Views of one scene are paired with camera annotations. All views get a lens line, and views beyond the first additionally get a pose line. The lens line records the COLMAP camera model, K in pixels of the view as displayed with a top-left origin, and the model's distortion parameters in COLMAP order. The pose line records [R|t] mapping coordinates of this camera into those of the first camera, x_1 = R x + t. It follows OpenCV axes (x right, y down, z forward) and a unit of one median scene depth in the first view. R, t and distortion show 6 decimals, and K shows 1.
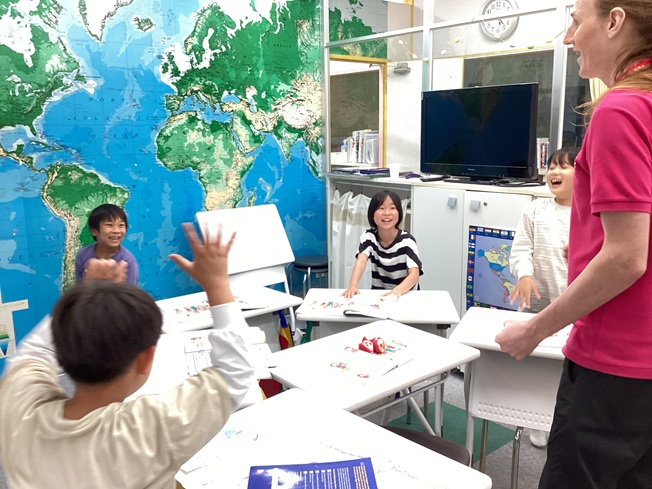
lens RADIAL K [[608.4, 0, 317.2], [0, 608.4, 247.0], [0, 0, 1]] dist [0.048345, 0.000000]
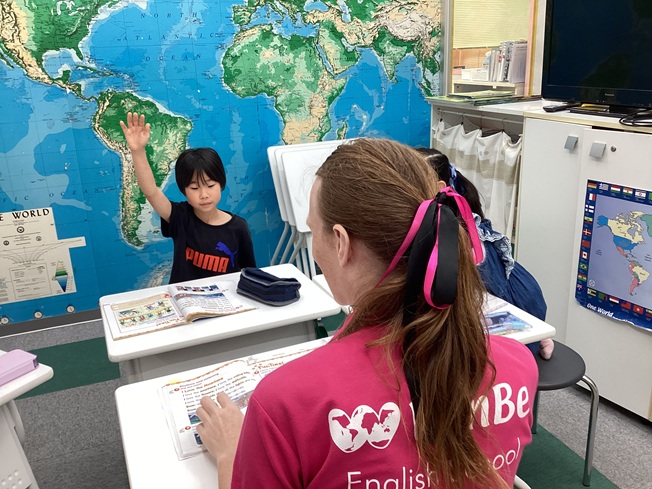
lens RADIAL K [[608.4, 0, 318.2], [0, 608.4, 240.5], [0, 0, 1]] dist [0.048345, 0.000000]
pose [[0.943375, 0.072916, -0.323615, 0.168778], [-0.031984, 0.990992, 0.130049, -0.041983], [0.330182, -0.112335, 0.937209, 0.213674]]
